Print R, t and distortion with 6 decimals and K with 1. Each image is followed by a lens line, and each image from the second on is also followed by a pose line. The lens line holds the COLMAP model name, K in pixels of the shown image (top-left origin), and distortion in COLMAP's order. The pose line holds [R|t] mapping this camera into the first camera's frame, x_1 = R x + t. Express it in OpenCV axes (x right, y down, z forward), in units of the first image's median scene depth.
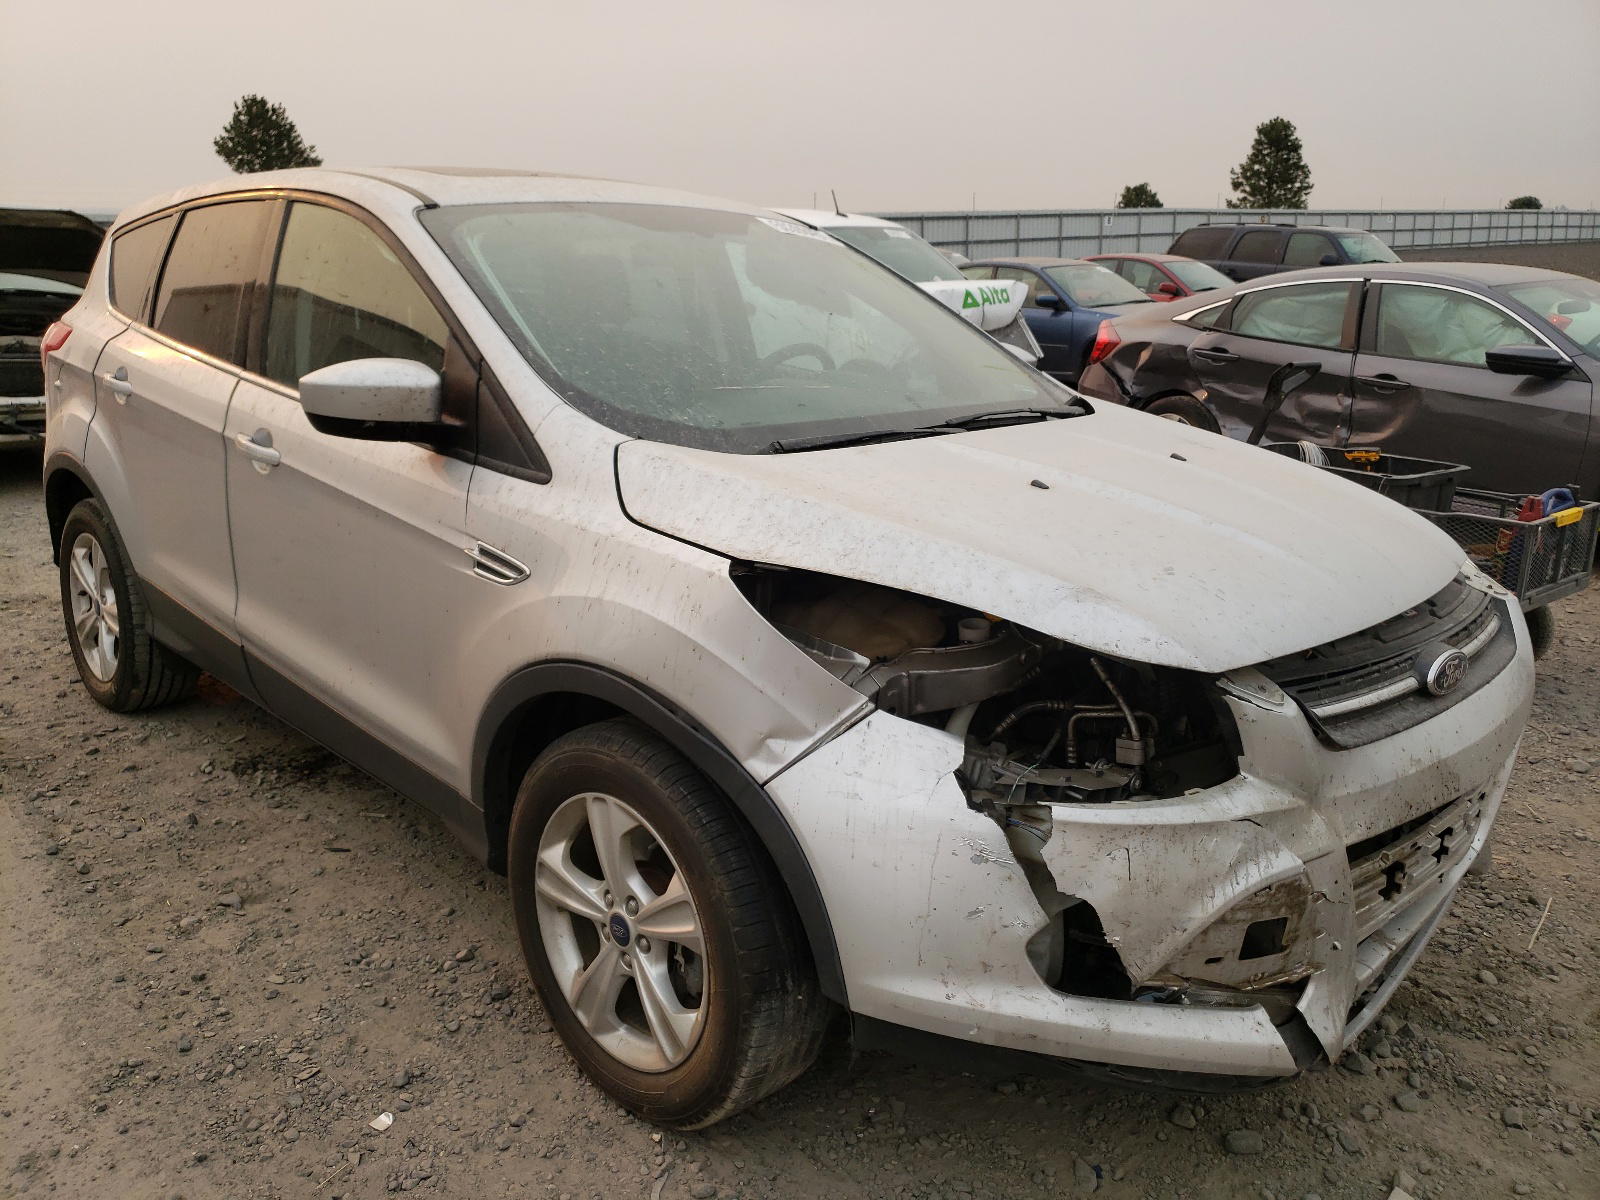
lens RADIAL K [[1263.3, 0, 800.4], [0, 1263.3, 589.0], [0, 0, 1]] dist [0.029838, -0.005707]
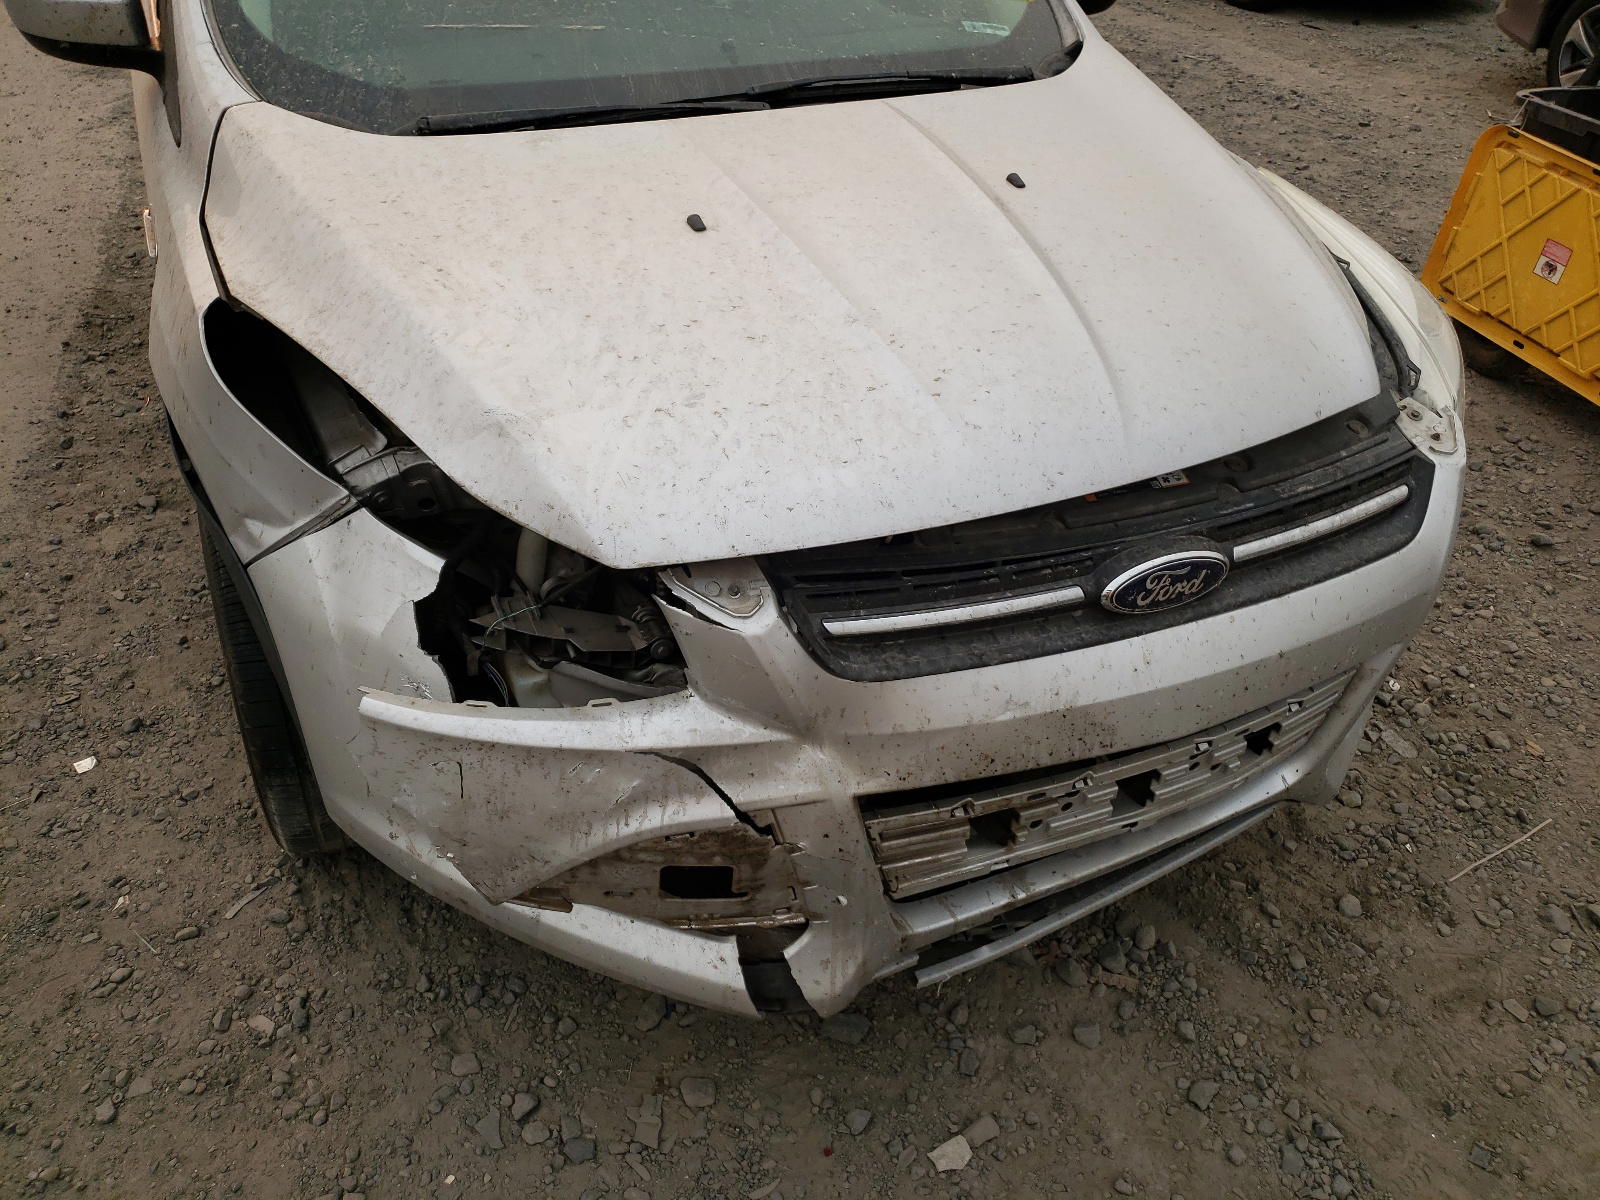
lens RADIAL K [[1263.3, 0, 793.4], [0, 1263.3, 590.4], [0, 0, 1]] dist [0.029838, -0.005707]
pose [[0.930862, 0.207819, -0.300513, 0.587790], [-0.091648, 0.928998, 0.358559, -0.177627], [0.353691, -0.306227, 0.883814, 0.349873]]
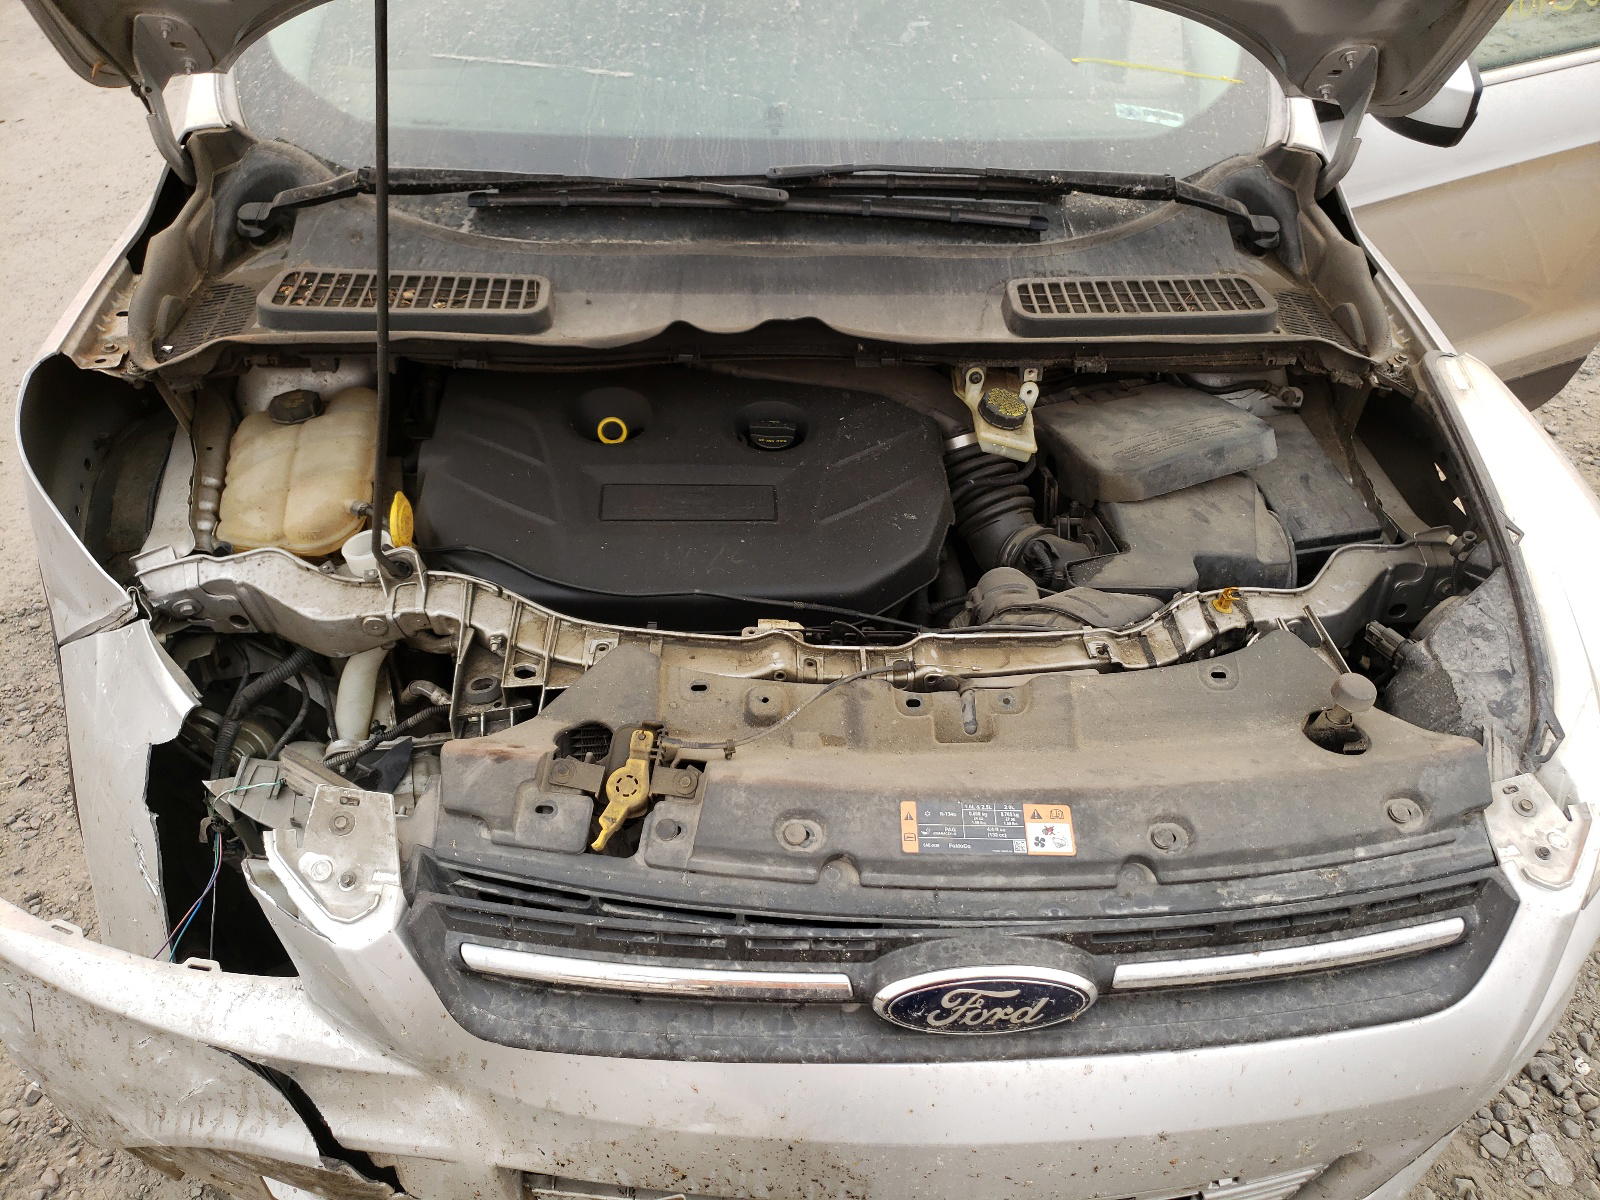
lens RADIAL K [[1263.3, 0, 814.6], [0, 1263.3, 597.1], [0, 0, 1]] dist [0.029838, -0.005707]
pose [[0.754913, 0.396333, -0.522520, 0.721683], [-0.179600, 0.891214, 0.416510, -0.283148], [0.630754, -0.220584, 0.743970, 0.709496]]
